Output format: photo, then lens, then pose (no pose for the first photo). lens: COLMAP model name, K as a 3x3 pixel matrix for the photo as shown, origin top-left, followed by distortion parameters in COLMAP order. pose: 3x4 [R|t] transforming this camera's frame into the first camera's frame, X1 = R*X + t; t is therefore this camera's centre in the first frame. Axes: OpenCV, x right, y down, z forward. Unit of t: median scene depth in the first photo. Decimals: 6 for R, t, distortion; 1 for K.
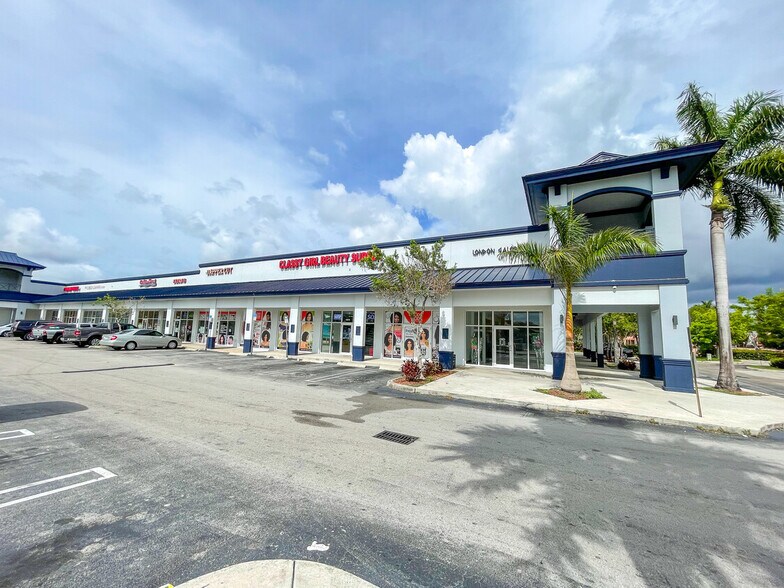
lens RADIAL K [[321.1, 0, 392.0], [0, 321.1, 294.0], [0, 0, 1]] dist [0.000390, 0.000341]
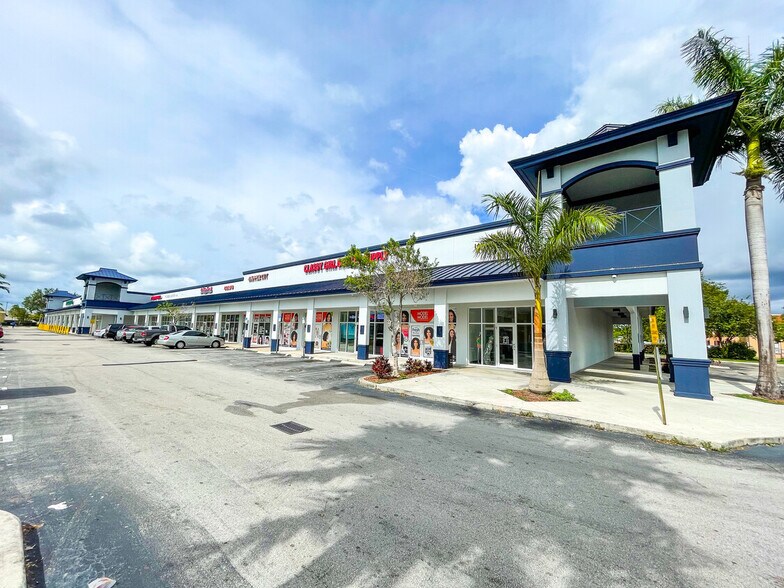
lens RADIAL K [[320.5, 0, 392.0], [0, 320.5, 294.0], [0, 0, 1]] dist [-0.000263, -0.000141]
pose [[0.980953, -0.028755, -0.192103, 0.175850], [0.027321, 0.999576, -0.010107, 0.012833], [0.192312, 0.004666, 0.981323, 0.018205]]
